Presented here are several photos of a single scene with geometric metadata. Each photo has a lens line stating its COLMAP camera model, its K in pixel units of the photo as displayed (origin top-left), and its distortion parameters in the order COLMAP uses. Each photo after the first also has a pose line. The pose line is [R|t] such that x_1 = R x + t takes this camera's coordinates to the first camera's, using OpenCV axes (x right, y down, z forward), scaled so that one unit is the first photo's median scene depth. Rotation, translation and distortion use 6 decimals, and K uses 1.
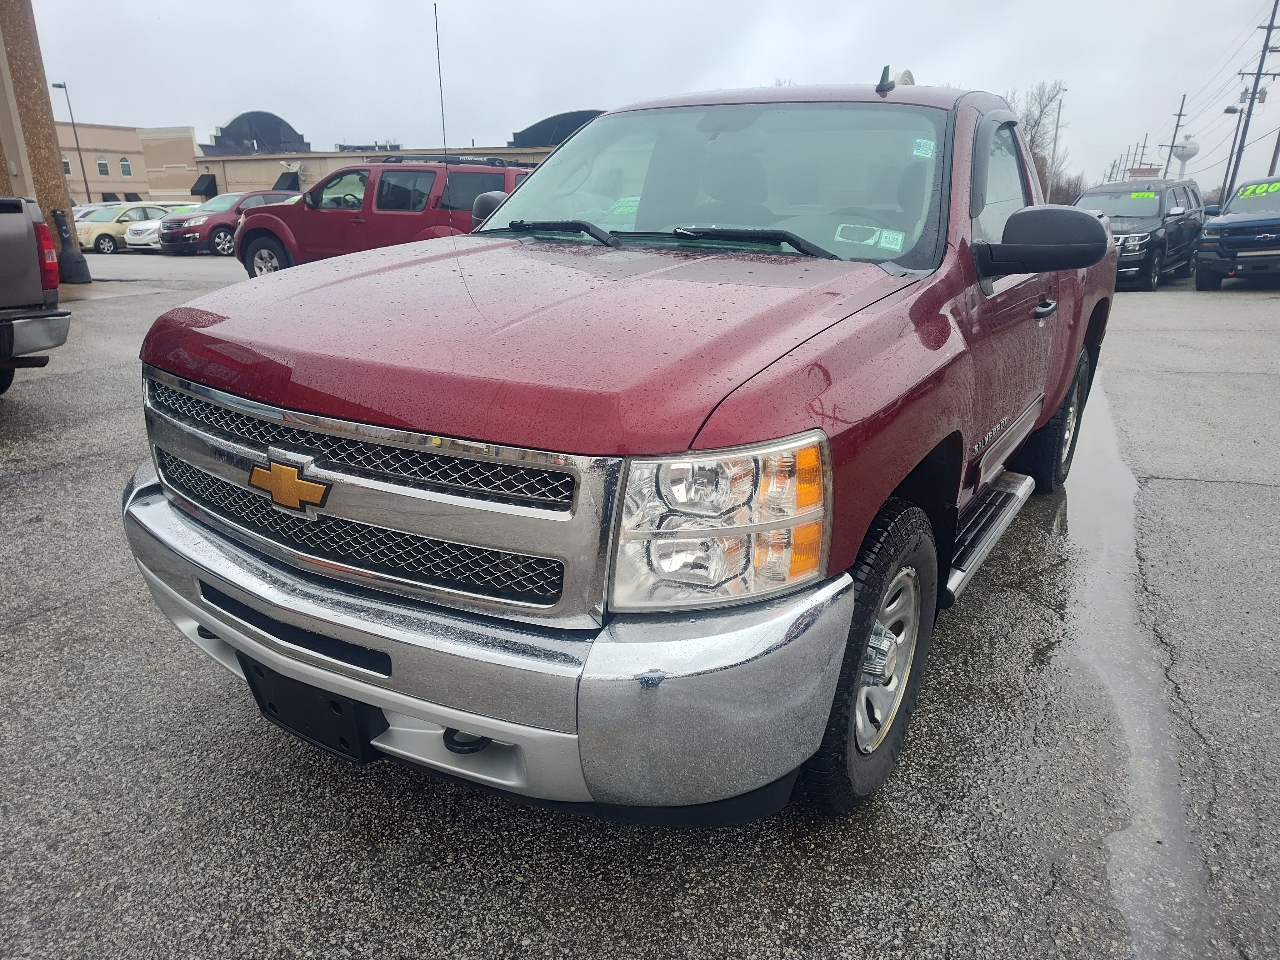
lens RADIAL K [[883.8, 0, 640.0], [0, 883.8, 480.0], [0, 0, 1]] dist [0.051393, -0.050341]
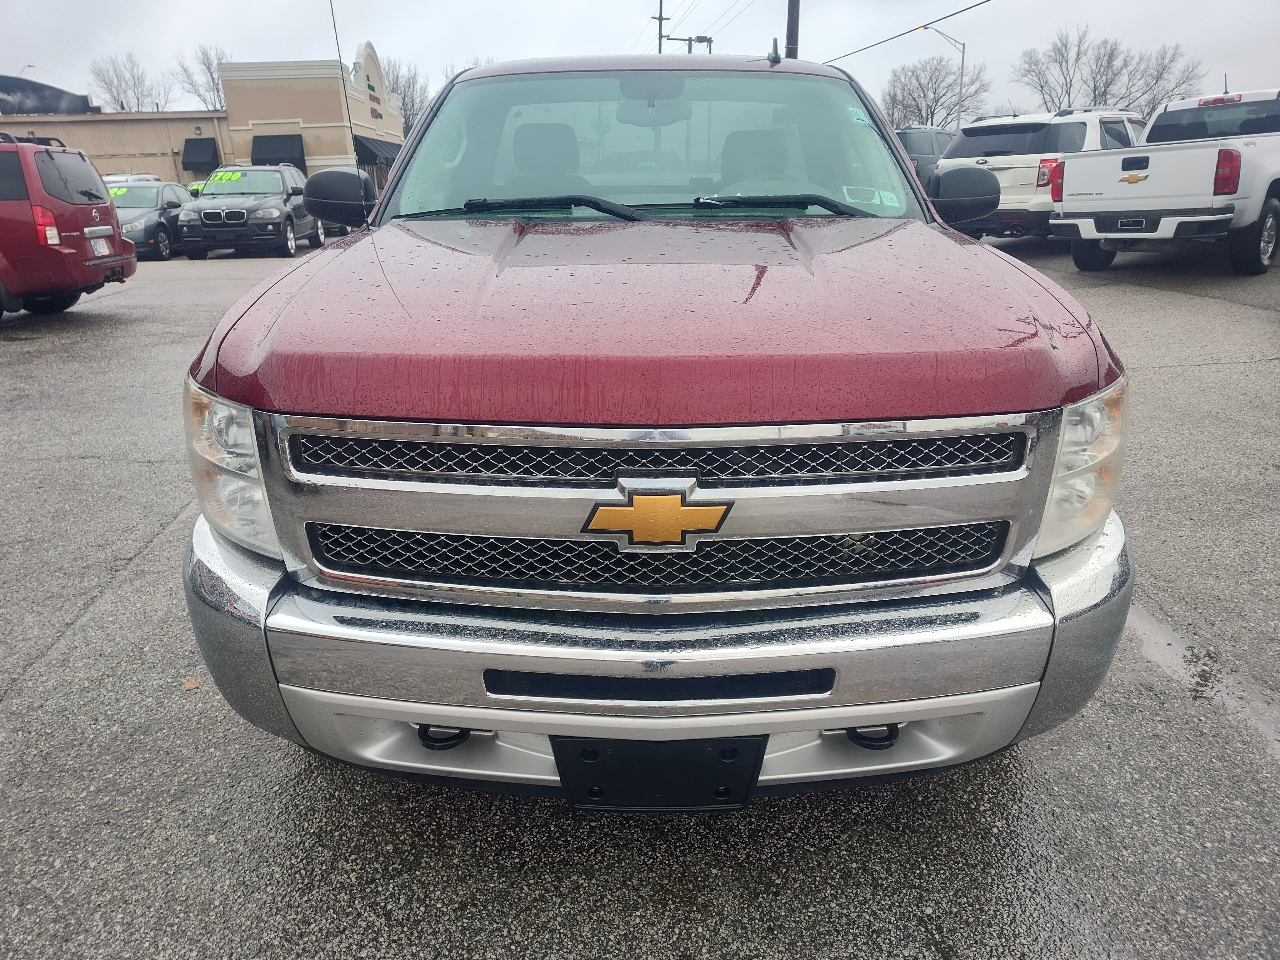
lens RADIAL K [[883.8, 0, 640.0], [0, 883.8, 480.0], [0, 0, 1]] dist [0.051393, -0.050341]
pose [[0.842326, -0.202913, 0.499312, -0.626843], [0.190383, 0.978720, 0.076566, -0.073995], [-0.504223, 0.030567, 0.863032, 0.219482]]
